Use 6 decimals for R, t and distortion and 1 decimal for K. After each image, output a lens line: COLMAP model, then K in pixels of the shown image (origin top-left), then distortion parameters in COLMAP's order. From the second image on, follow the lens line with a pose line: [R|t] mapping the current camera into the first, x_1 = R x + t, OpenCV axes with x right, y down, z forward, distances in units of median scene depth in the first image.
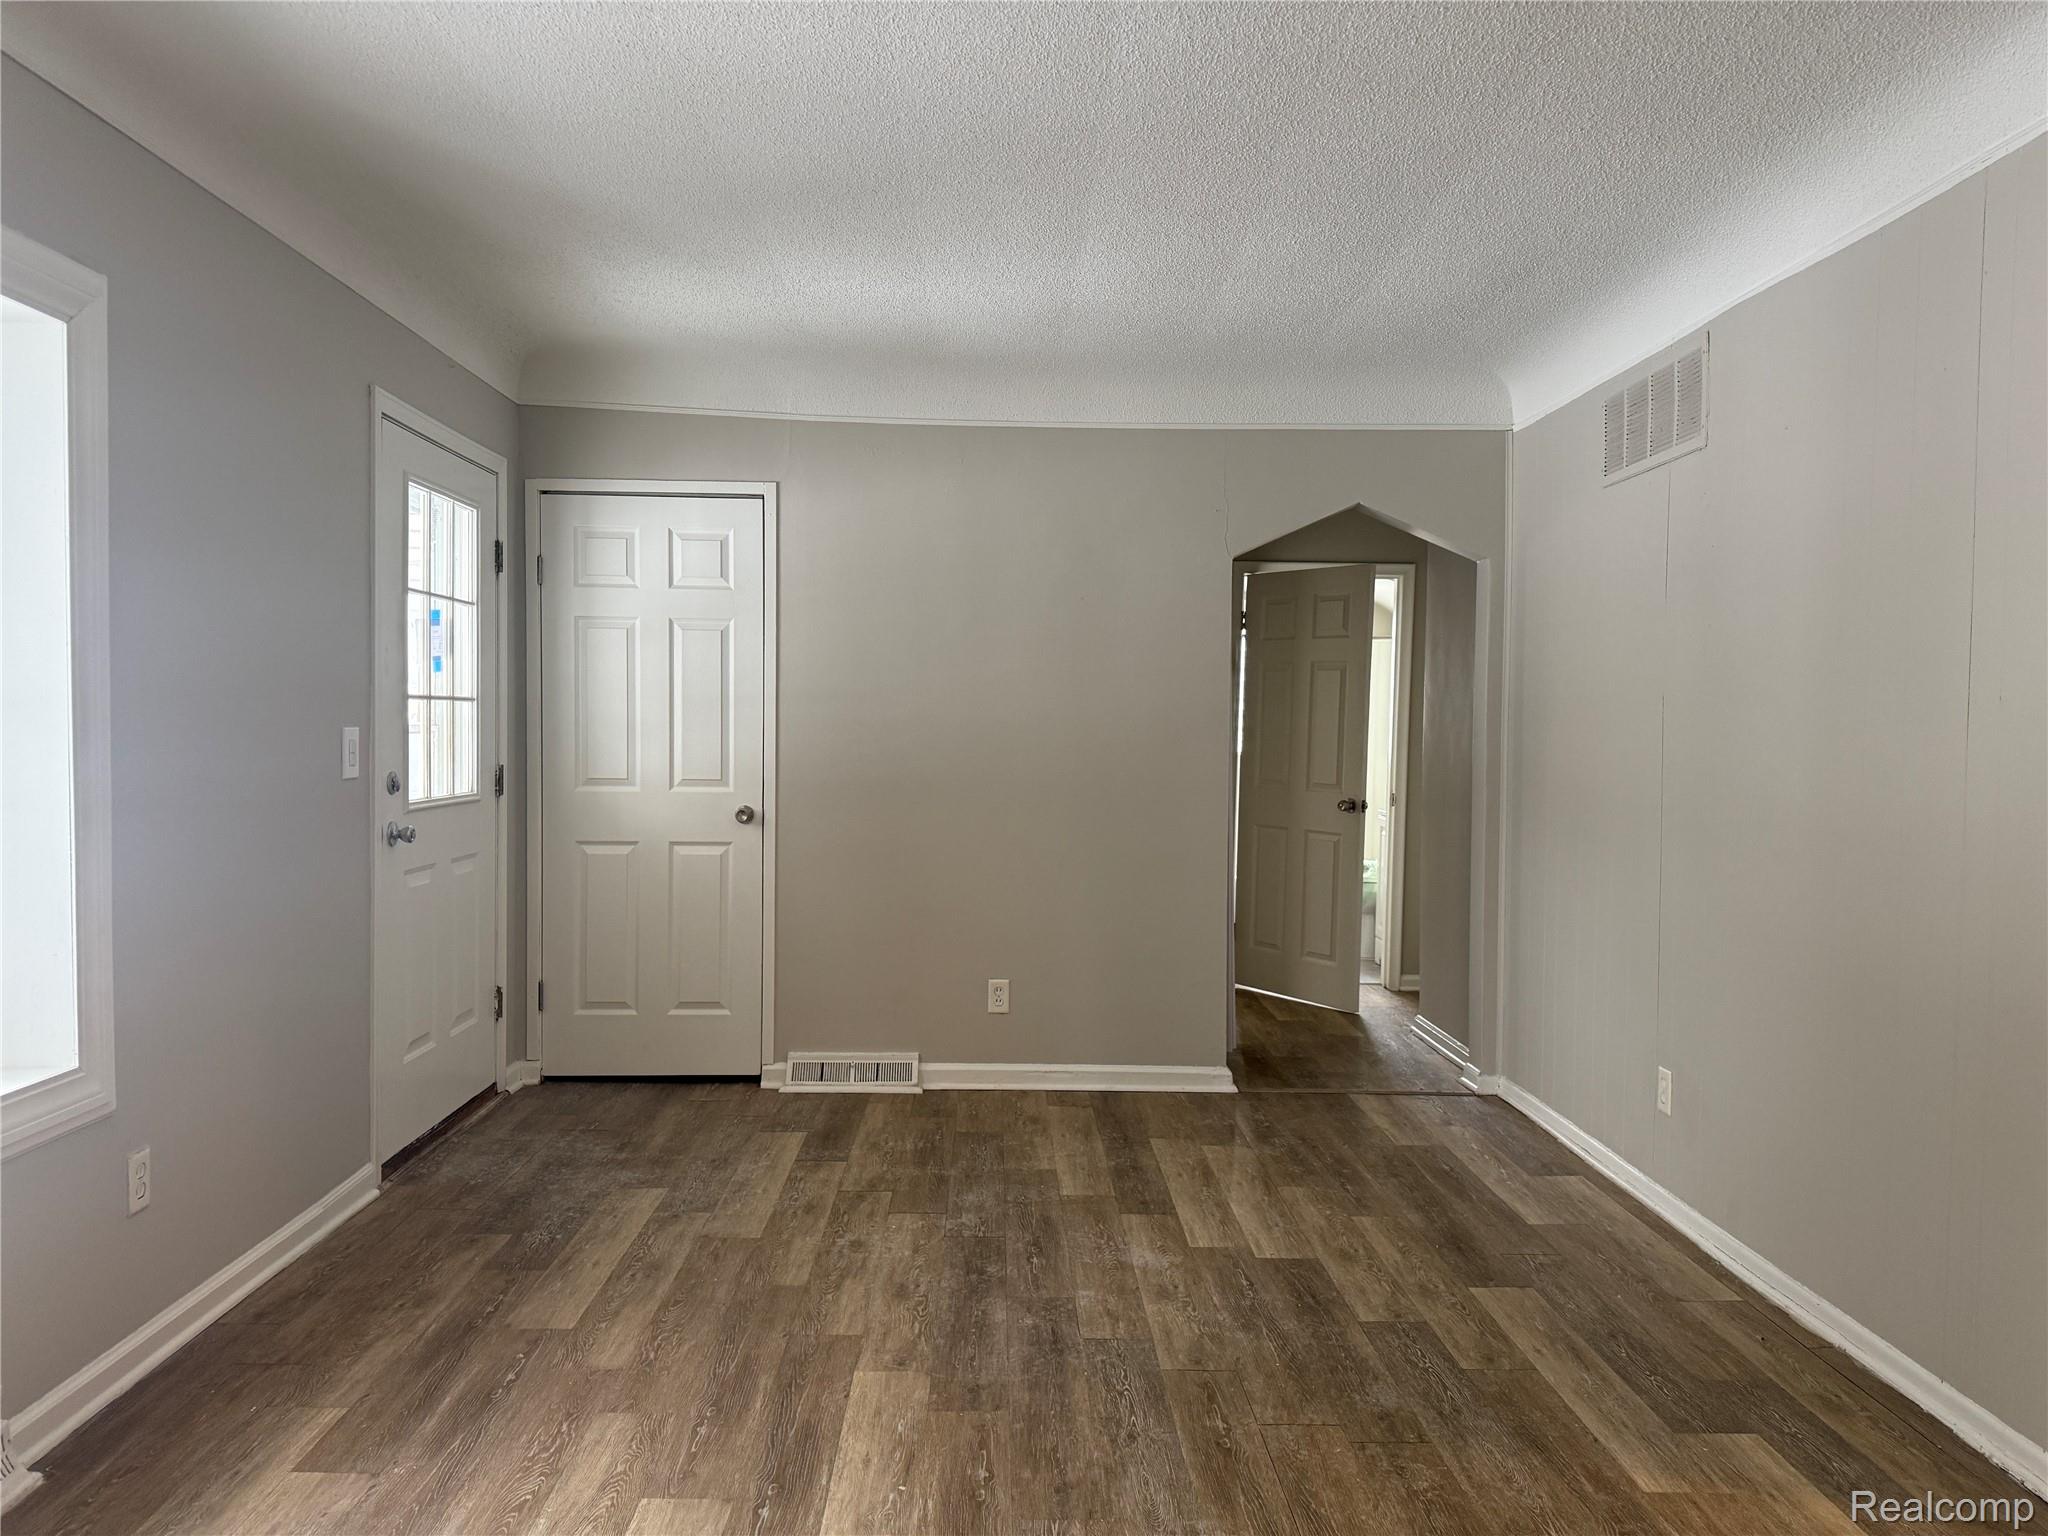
lens RADIAL K [[1439.6, 0, 1022.2], [0, 1439.6, 768.9], [0, 0, 1]] dist [0.044125, -0.040357]
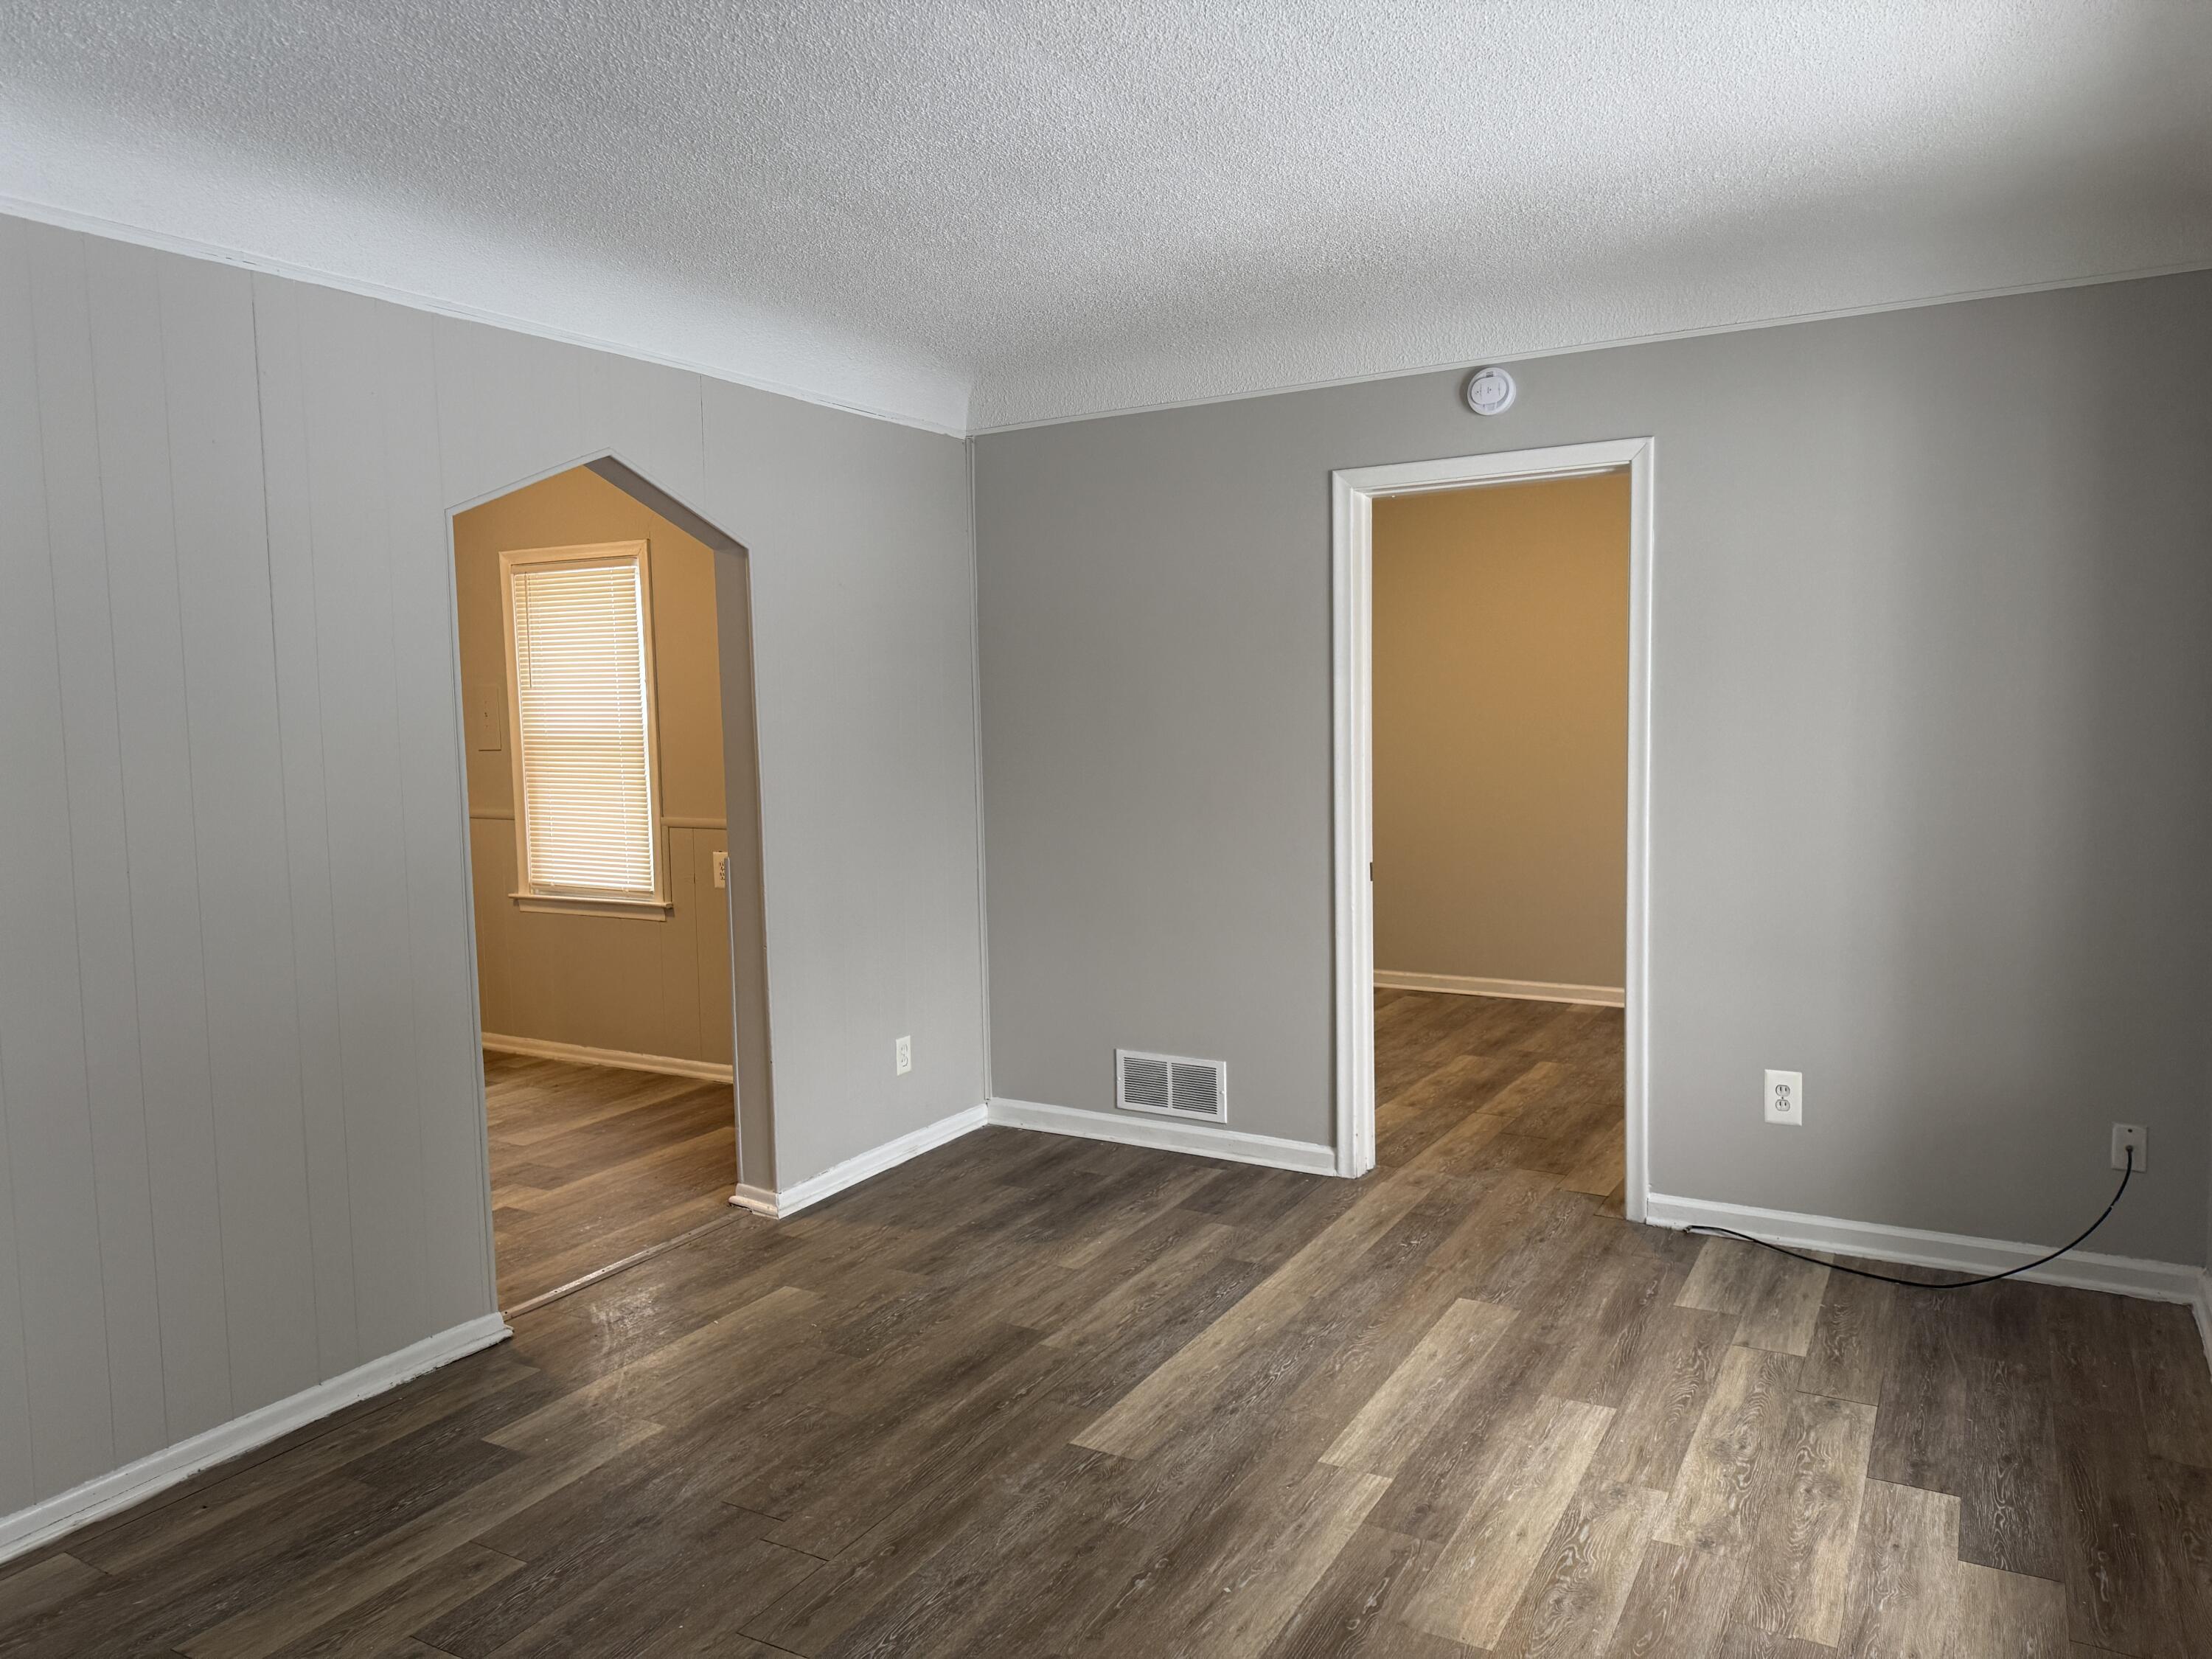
lens RADIAL K [[1554.9, 0, 1104.5], [0, 1554.9, 828.9], [0, 0, 1]] dist [0.044125, -0.040357]
pose [[-0.856670, -0.039125, 0.514379, -0.494142], [0.024046, 0.993007, 0.115579, -0.125209], [-0.515304, 0.111382, -0.849739, 1.742743]]
